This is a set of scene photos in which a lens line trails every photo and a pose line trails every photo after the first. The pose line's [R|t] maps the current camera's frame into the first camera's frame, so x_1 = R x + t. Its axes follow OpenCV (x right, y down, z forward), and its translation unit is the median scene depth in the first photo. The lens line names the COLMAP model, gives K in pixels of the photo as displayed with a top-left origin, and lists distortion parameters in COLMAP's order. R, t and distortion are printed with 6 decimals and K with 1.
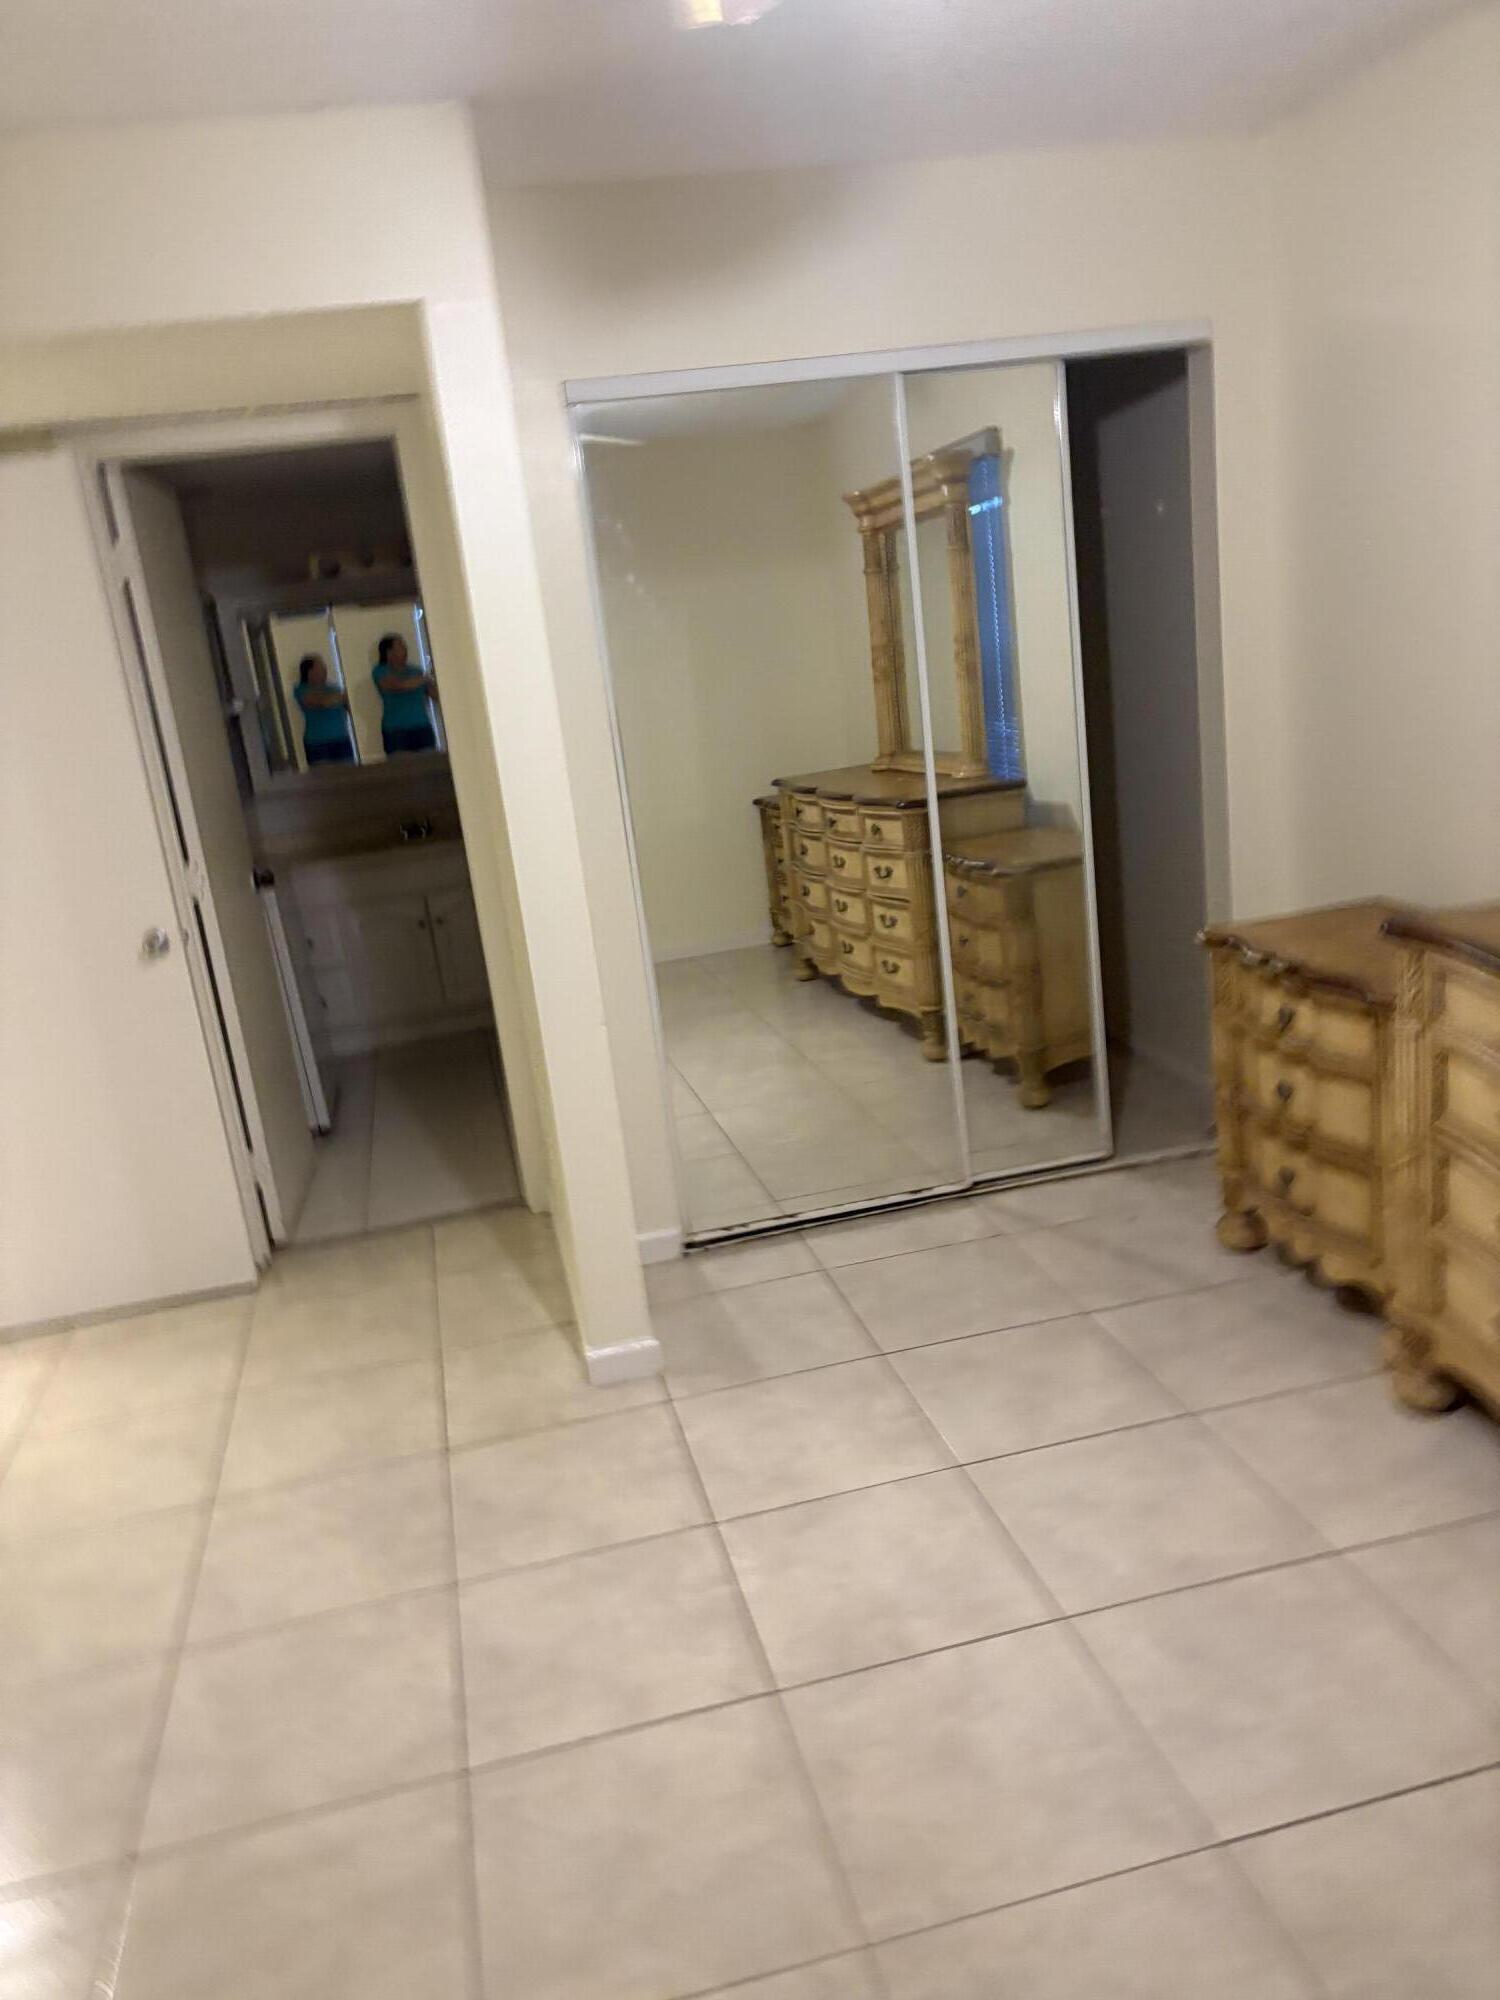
lens RADIAL K [[1503.4, 0, 751.3], [0, 1503.4, 1002.2], [0, 0, 1]] dist [0.015221, 0.006382]
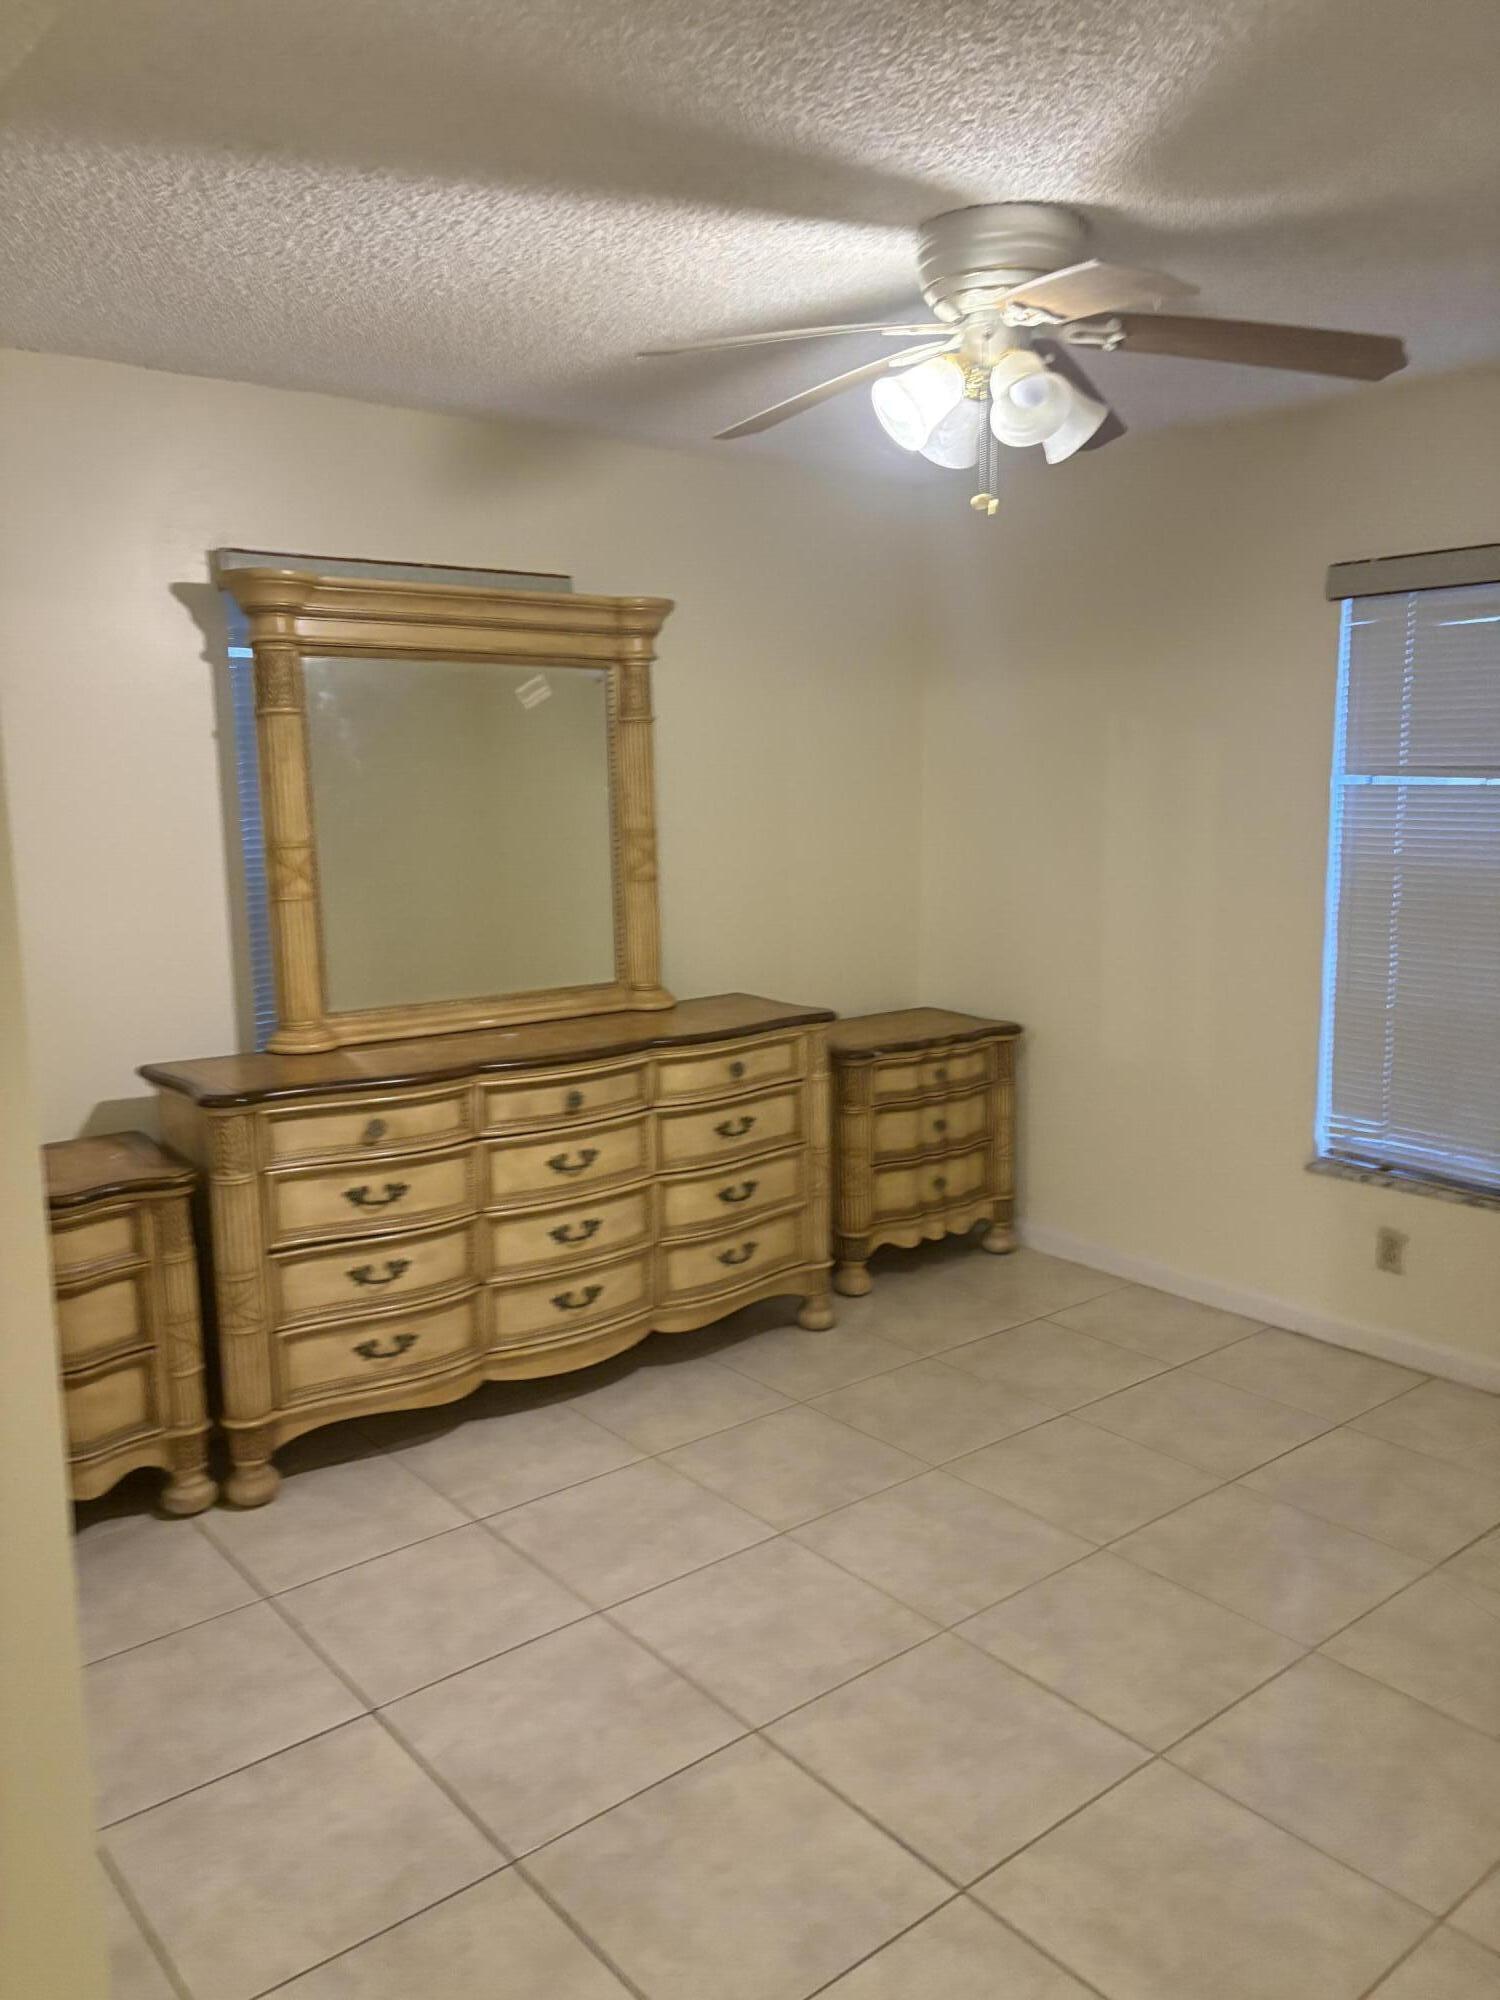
lens RADIAL K [[1503.4, 0, 751.7], [0, 1503.4, 1000.3], [0, 0, 1]] dist [0.015221, 0.006382]
pose [[-0.435787, -0.034273, 0.899397, -0.962114], [0.283940, 0.943012, 0.173513, -0.239203], [-0.854089, 0.330990, -0.401220, 1.273811]]
